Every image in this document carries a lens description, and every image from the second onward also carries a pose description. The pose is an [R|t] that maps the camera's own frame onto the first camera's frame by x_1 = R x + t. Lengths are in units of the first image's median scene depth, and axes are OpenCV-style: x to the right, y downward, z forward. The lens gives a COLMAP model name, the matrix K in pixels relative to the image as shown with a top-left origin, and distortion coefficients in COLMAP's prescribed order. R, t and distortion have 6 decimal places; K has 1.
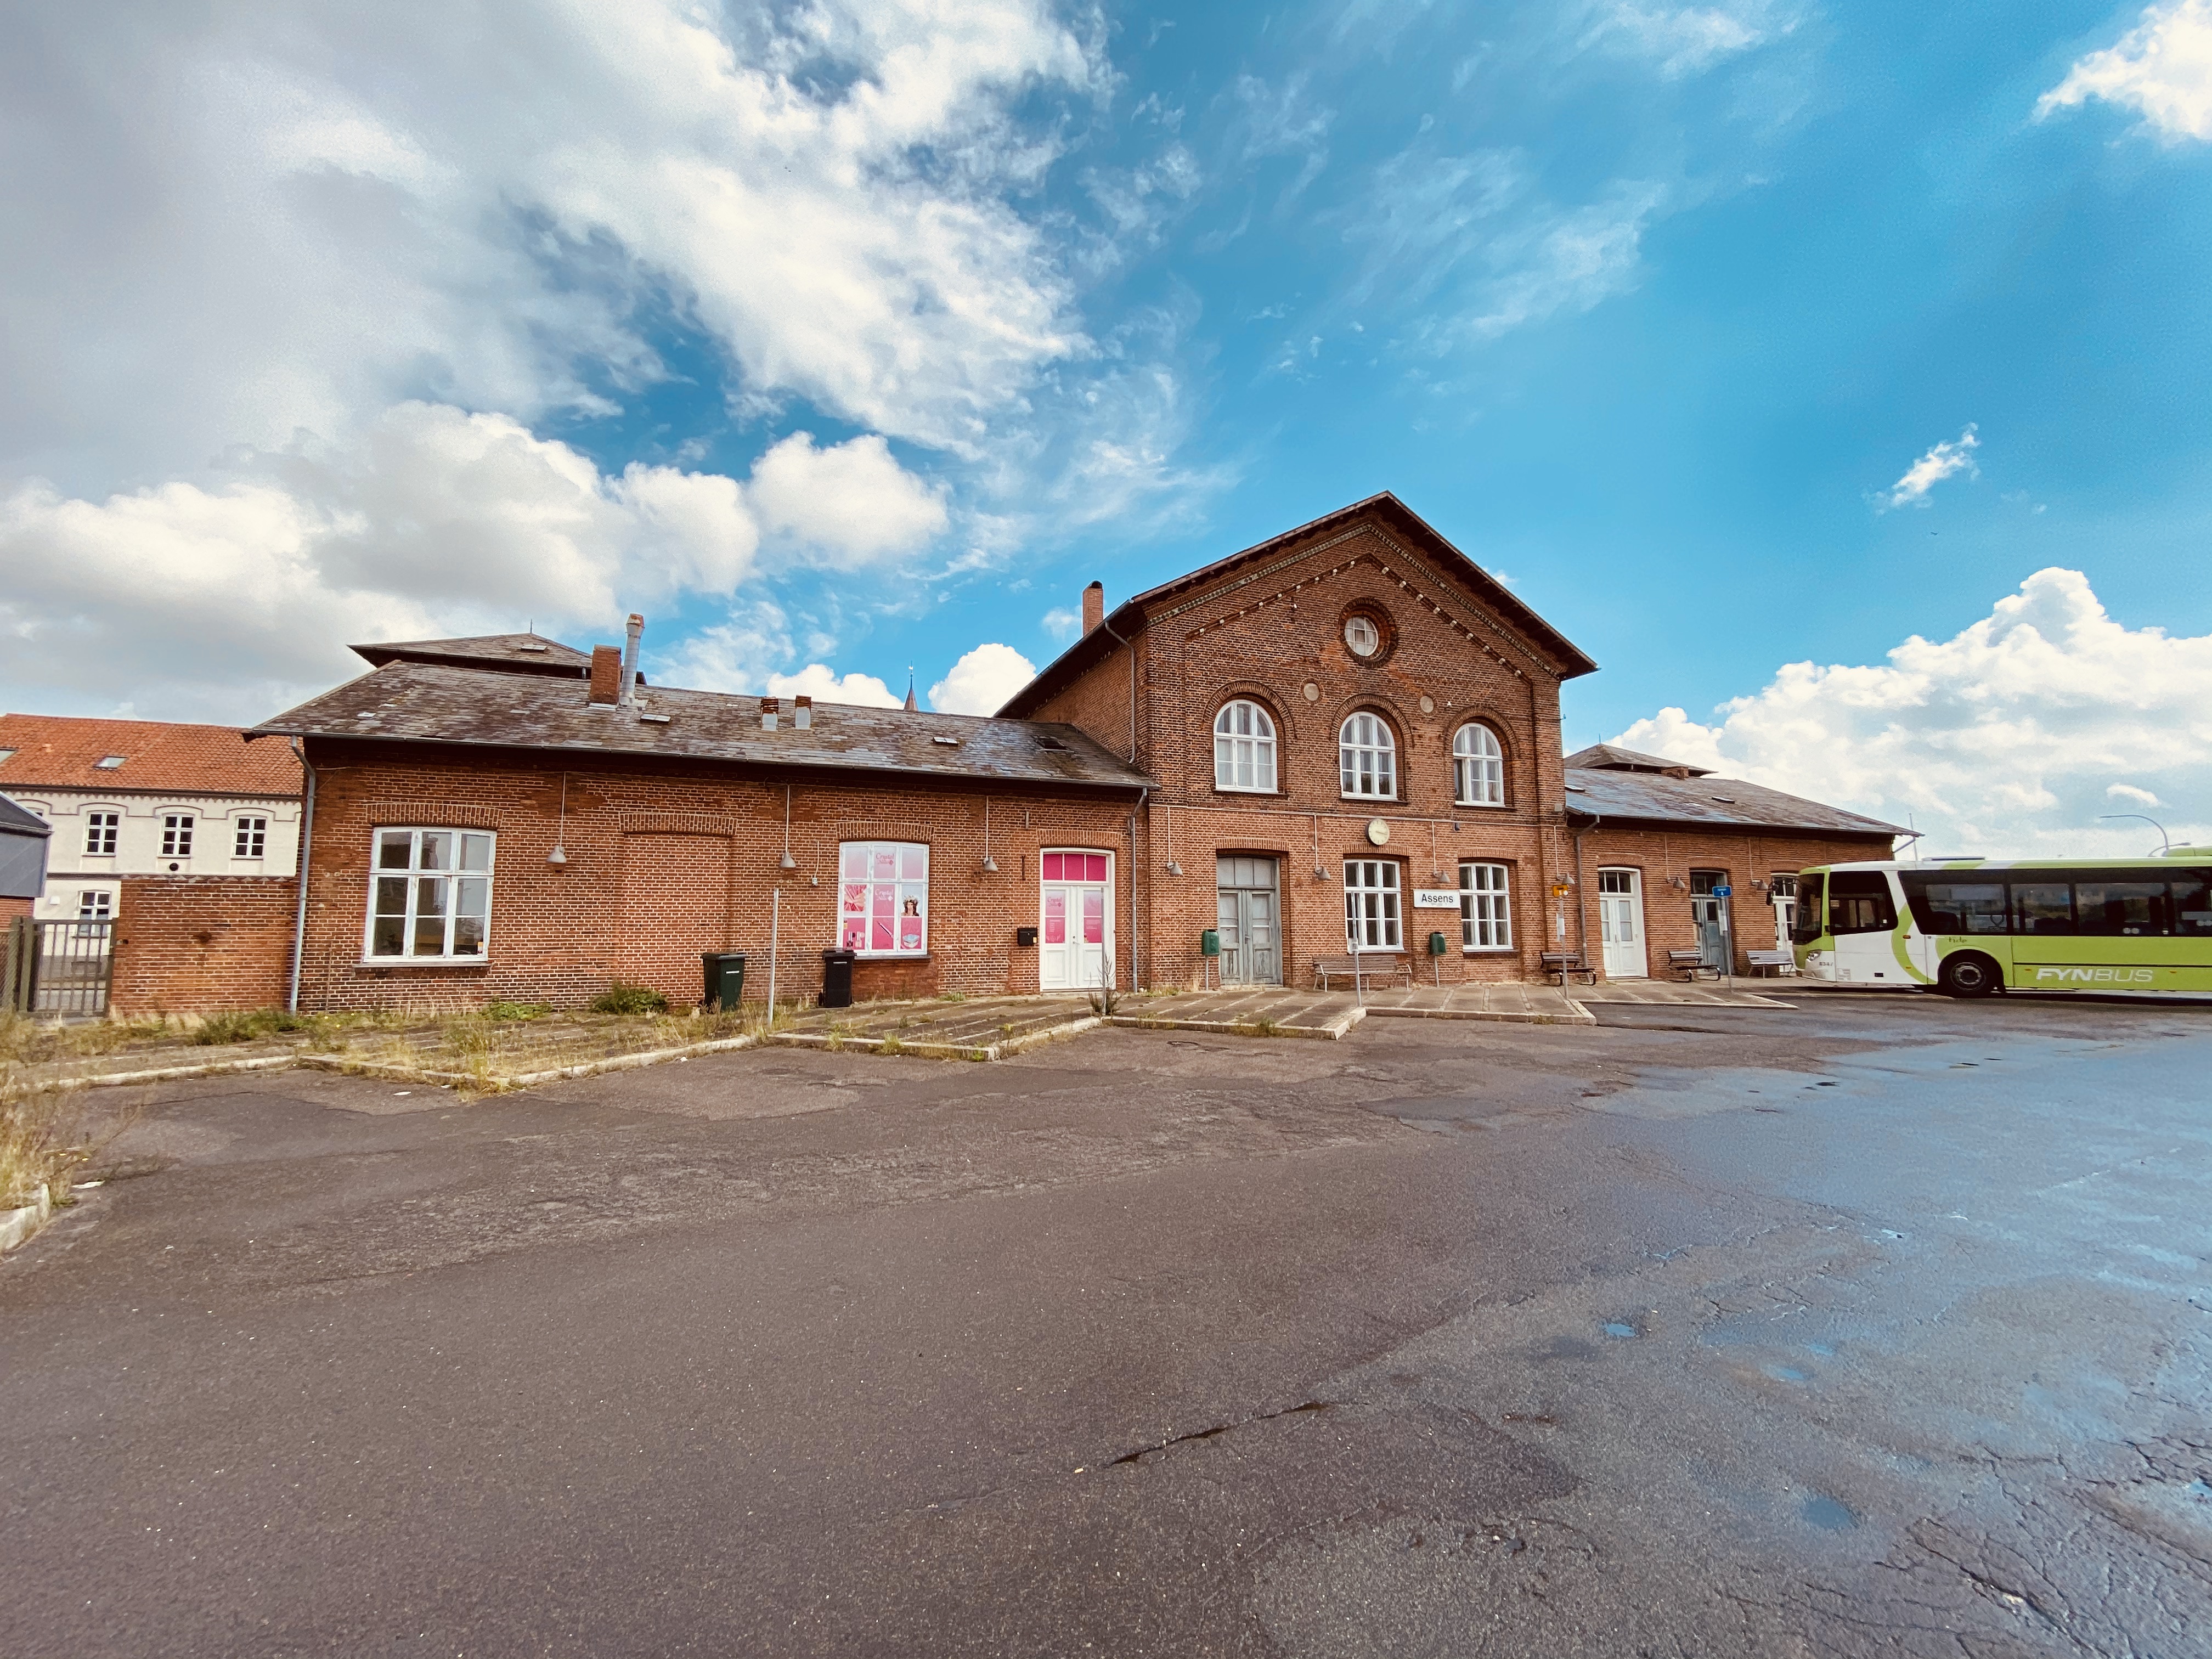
lens RADIAL K [[893.5, 0, 1111.0], [0, 893.5, 819.1], [0, 0, 1]] dist [0.009883, -0.001145]
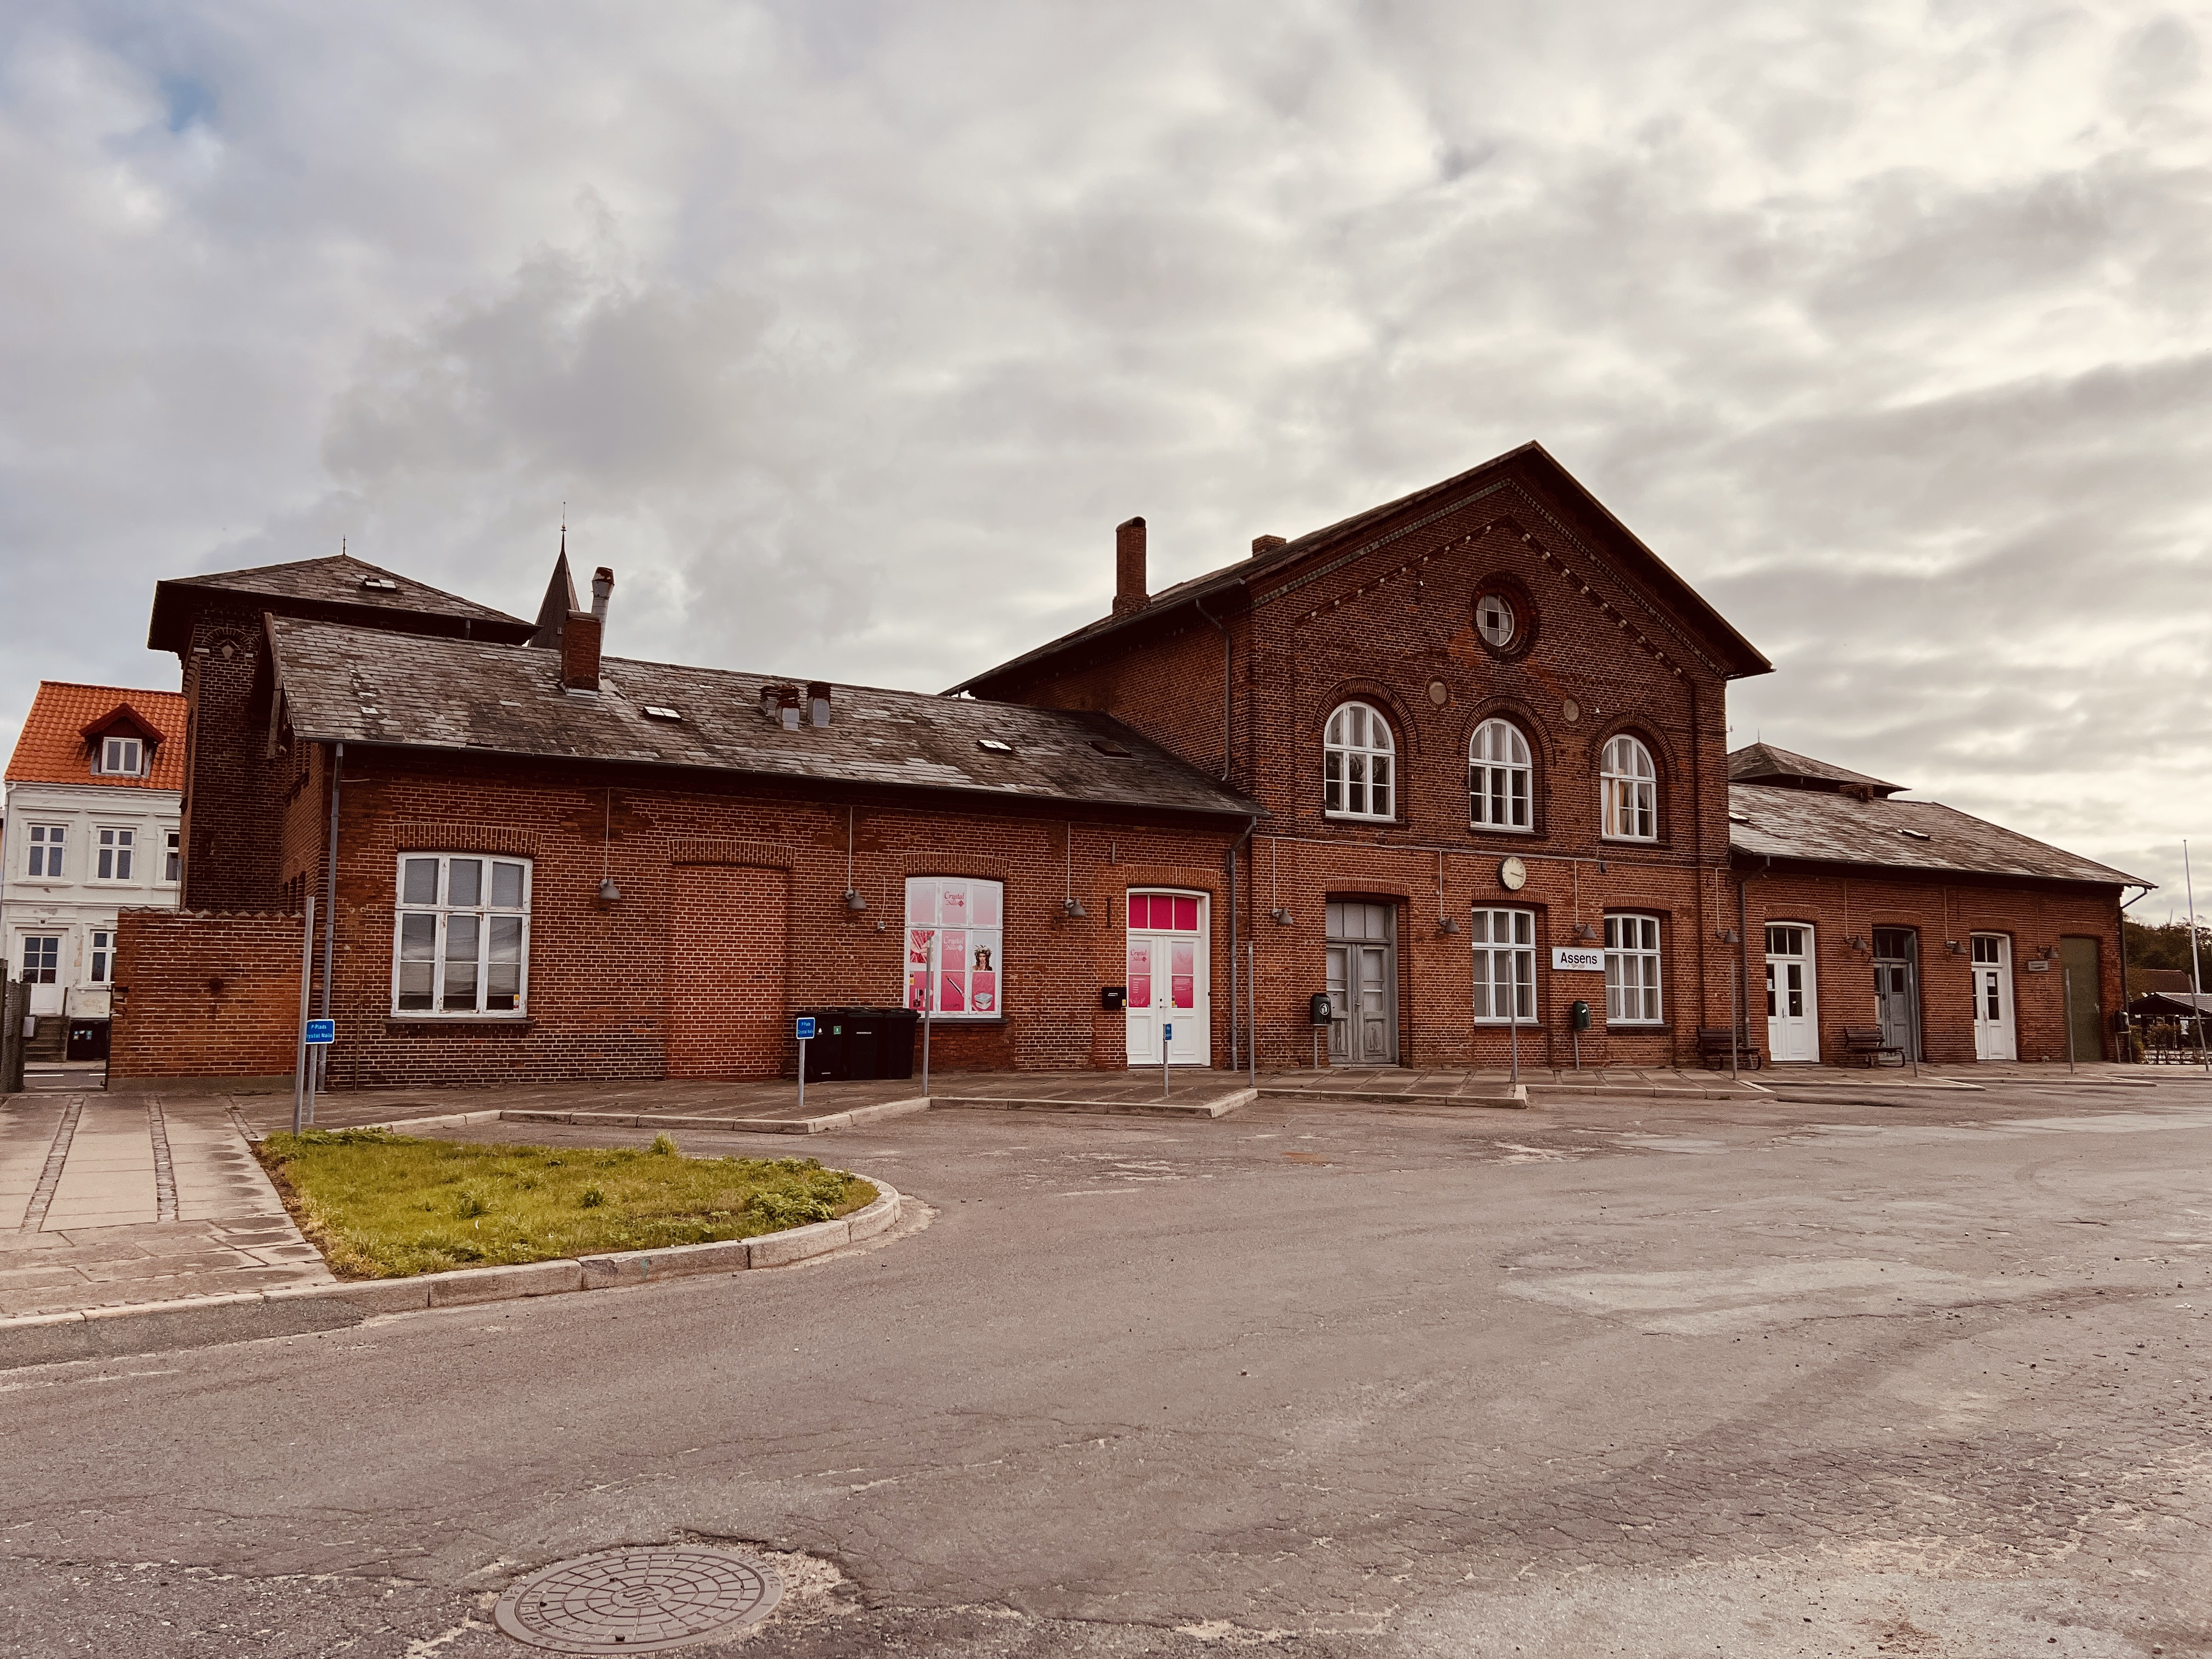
lens RADIAL K [[1647.7, 0, 1107.6], [0, 1647.7, 816.2], [0, 0, 1]] dist [0.048685, -0.022544]
pose [[0.988560, 0.027531, 0.148296, -0.285592], [-0.028724, 0.999570, 0.005907, -0.035816], [-0.148069, -0.010099, 0.988925, -0.409744]]
